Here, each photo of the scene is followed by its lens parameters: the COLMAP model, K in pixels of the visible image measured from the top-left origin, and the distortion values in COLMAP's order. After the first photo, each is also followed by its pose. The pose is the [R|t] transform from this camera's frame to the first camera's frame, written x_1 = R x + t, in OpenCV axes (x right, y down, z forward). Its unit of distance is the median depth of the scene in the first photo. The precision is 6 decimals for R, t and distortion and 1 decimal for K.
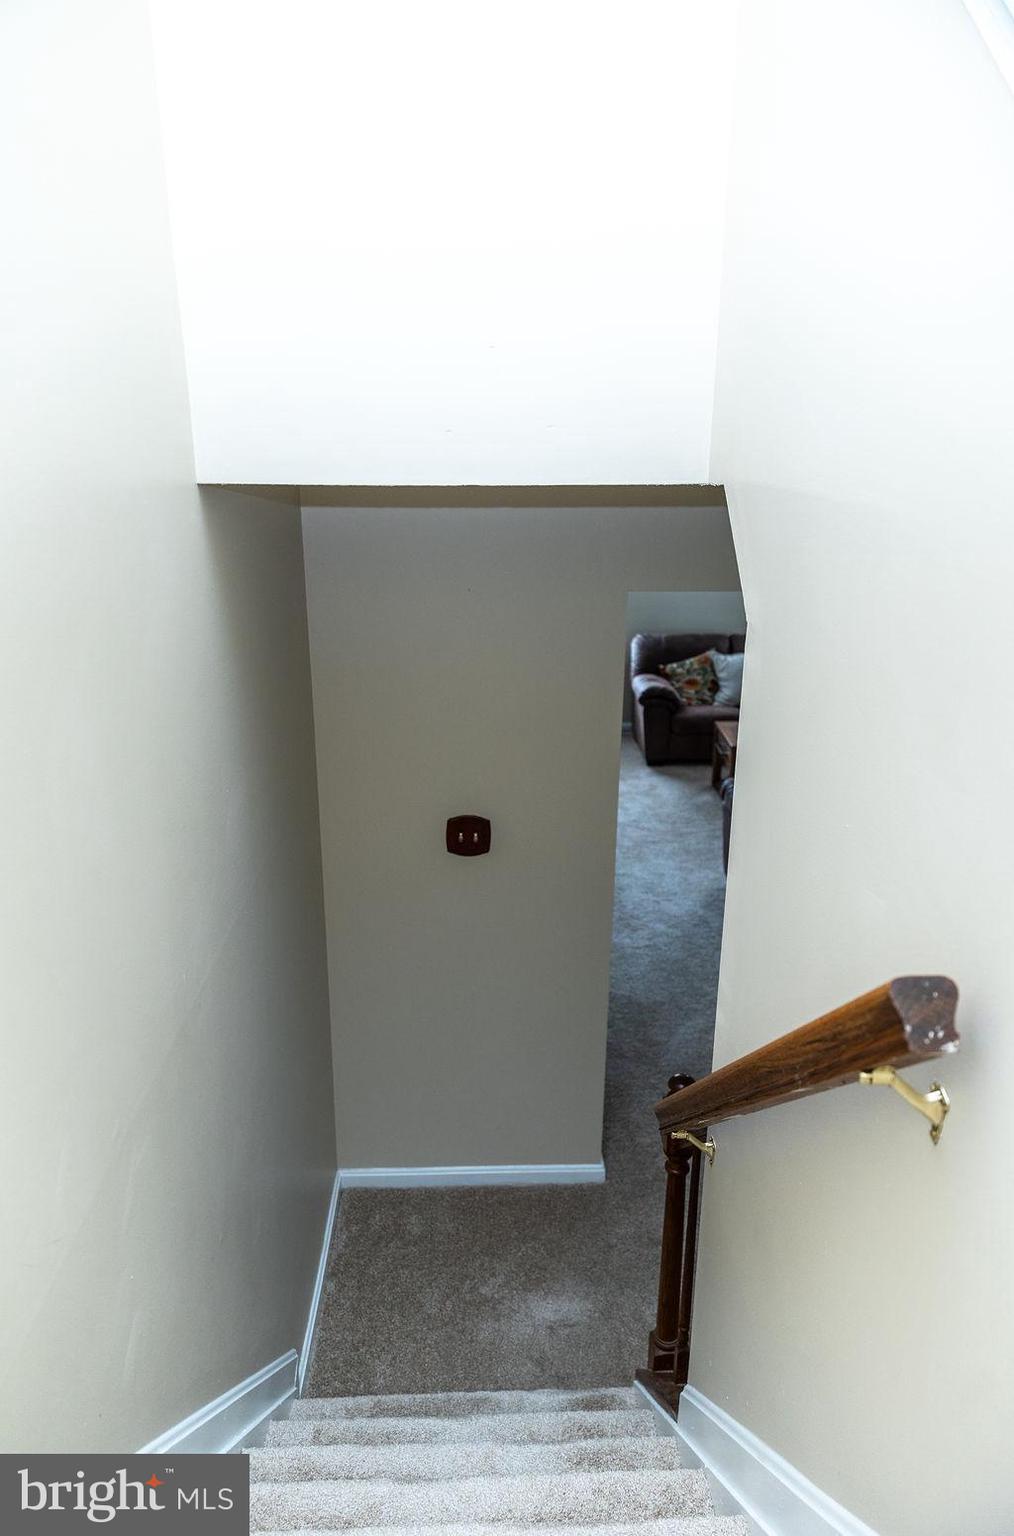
lens RADIAL K [[1044.9, 0, 509.3], [0, 1044.9, 769.1], [0, 0, 1]] dist [-0.005740, -0.005794]
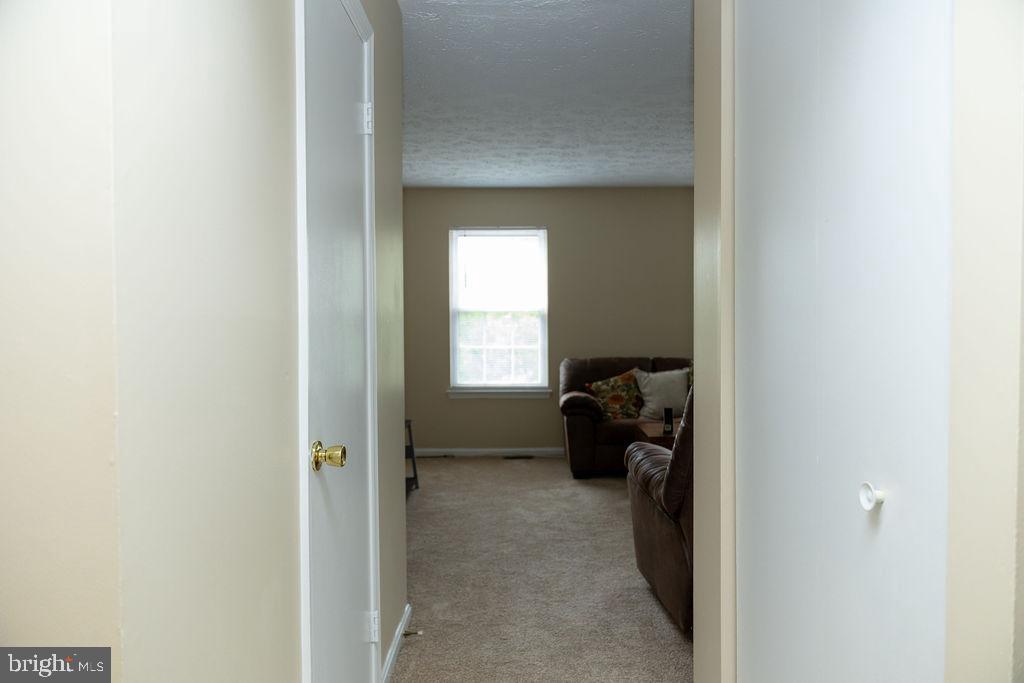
lens RADIAL K [[728.1, 0, 507.3], [0, 728.1, 340.8], [0, 0, 1]] dist [0.005224, 0.000251]
pose [[0.999380, -0.017245, -0.030692, 0.090160], [0.007930, 0.959670, -0.281017, 0.062964], [0.034301, 0.280599, 0.959212, 0.294120]]
